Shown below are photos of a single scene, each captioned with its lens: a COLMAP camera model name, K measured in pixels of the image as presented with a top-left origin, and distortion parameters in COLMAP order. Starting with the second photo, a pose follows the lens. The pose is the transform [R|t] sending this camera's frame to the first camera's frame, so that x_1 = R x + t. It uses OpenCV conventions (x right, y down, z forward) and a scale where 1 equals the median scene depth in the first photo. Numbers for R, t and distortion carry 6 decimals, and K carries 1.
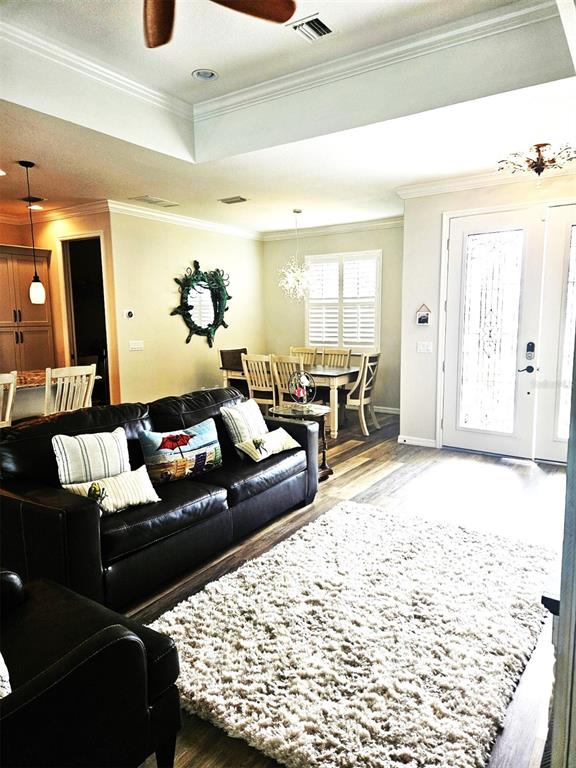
lens RADIAL K [[511.7, 0, 293.9], [0, 511.7, 382.2], [0, 0, 1]] dist [0.079288, -0.061284]
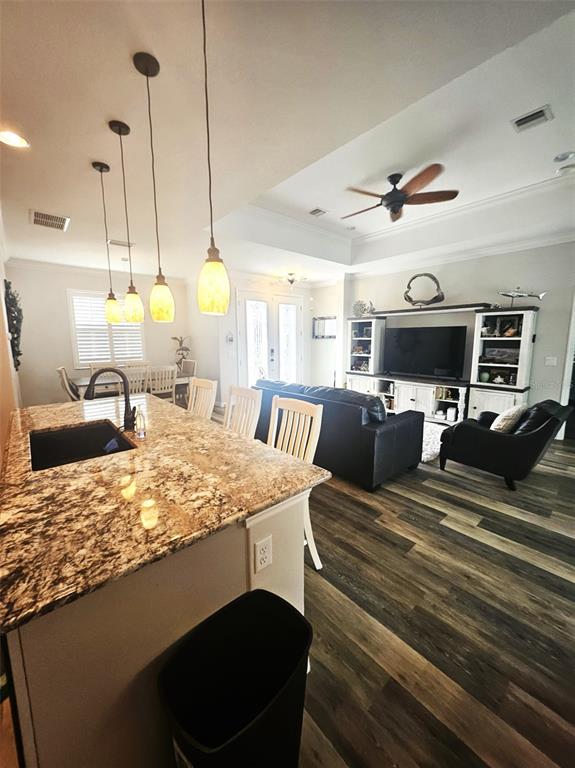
lens RADIAL K [[301.1, 0, 294.4], [0, 301.1, 379.5], [0, 0, 1]] dist [0.002682, 0.000338]
pose [[0.244852, -0.129142, 0.960921, -0.708908], [0.130477, 0.986463, 0.099328, -0.049392], [-0.960741, 0.101058, 0.258387, 0.432926]]
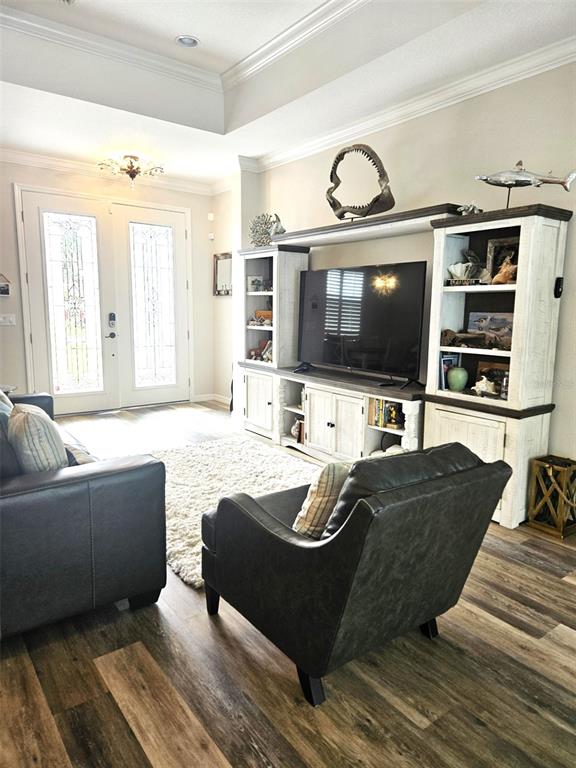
lens RADIAL K [[515.2, 0, 303.0], [0, 515.2, 378.0], [0, 0, 1]] dist [0.074050, -0.058482]
pose [[0.315494, -0.119022, 0.941433, -0.450562], [0.109141, 0.990070, 0.088596, 0.011950], [-0.942630, 0.074797, 0.325352, 0.150082]]
